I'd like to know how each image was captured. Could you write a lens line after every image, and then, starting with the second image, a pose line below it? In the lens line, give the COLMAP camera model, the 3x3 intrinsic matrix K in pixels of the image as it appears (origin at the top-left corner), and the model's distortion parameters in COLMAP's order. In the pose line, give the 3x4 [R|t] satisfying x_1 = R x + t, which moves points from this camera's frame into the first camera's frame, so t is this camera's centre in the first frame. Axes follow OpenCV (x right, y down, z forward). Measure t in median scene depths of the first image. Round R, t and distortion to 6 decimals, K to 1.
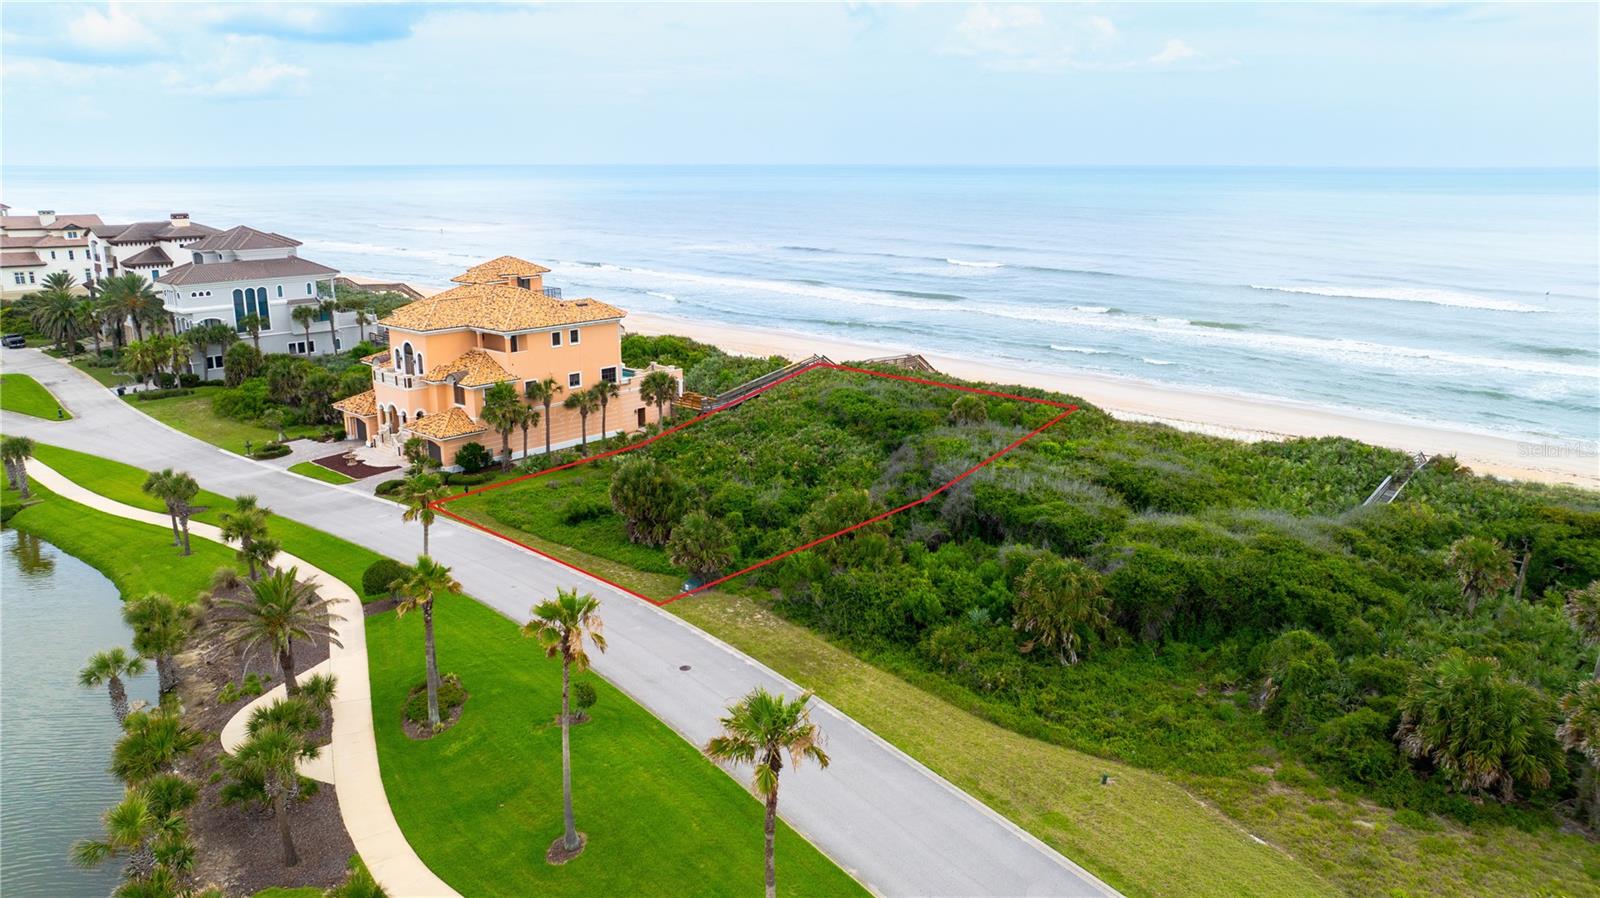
lens RADIAL K [[1100.2, 0, 798.2], [0, 1100.2, 476.5], [0, 0, 1]] dist [-0.046895, 0.002776]
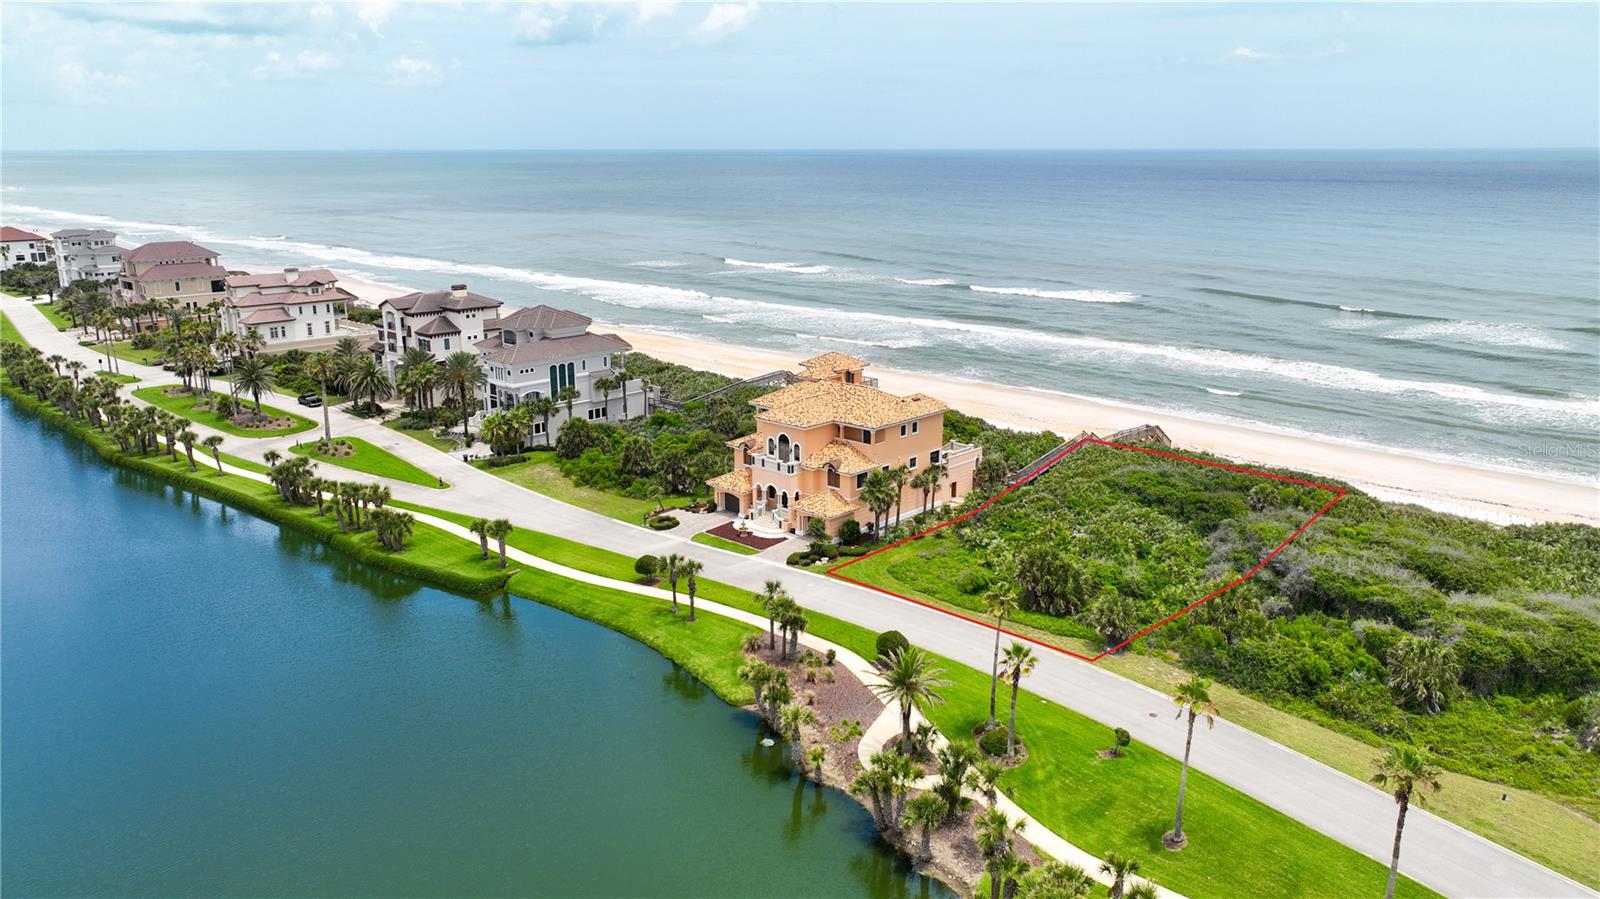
lens RADIAL K [[1151.7, 0, 800.0], [0, 1151.7, 449.5], [0, 0, 1]] dist [-0.018555, 0.002460]
pose [[0.999705, -0.000584, -0.024272, -0.316521], [0.000070, 0.999776, -0.021156, -0.080578], [0.024279, 0.021148, 0.999482, -0.290622]]
